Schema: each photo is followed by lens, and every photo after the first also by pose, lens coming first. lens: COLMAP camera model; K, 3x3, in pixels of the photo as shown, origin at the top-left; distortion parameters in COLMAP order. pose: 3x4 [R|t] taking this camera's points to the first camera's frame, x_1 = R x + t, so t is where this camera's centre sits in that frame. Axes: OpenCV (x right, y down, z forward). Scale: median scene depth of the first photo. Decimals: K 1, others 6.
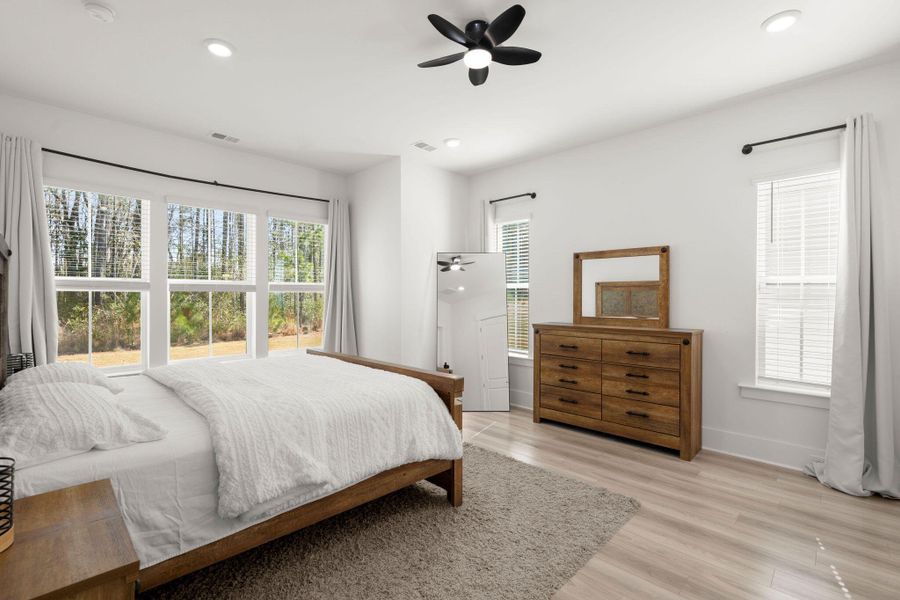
lens RADIAL K [[409.1, 0, 451.7], [0, 409.1, 299.1], [0, 0, 1]] dist [0.000465, -0.000279]
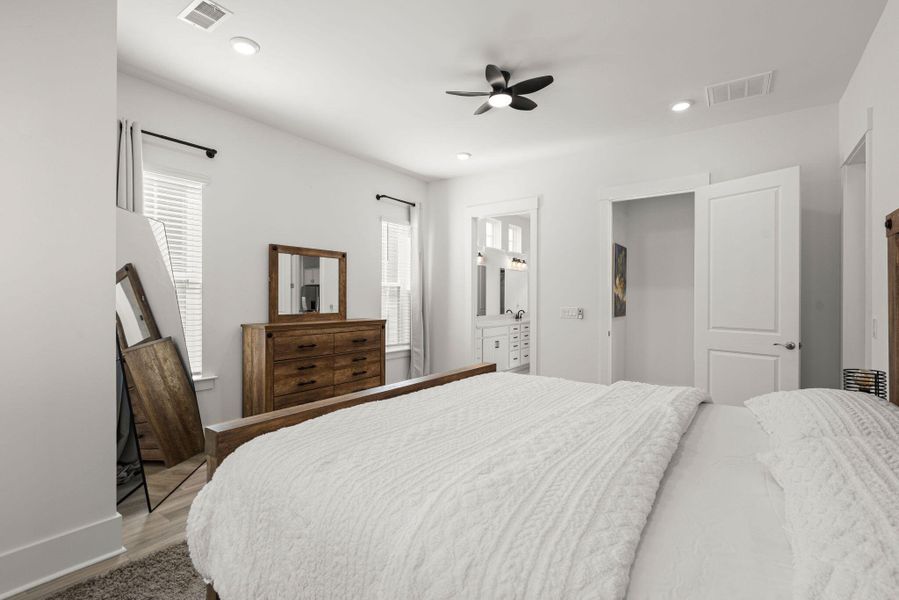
lens RADIAL K [[408.7, 0, 453.7], [0, 408.7, 298.0], [0, 0, 1]] dist [0.000465, -0.000279]
pose [[-0.143704, -0.002371, 0.989618, -0.716680], [-0.000042, 0.999997, 0.002389, 0.003625], [-0.989621, 0.000302, -0.143703, 0.828472]]
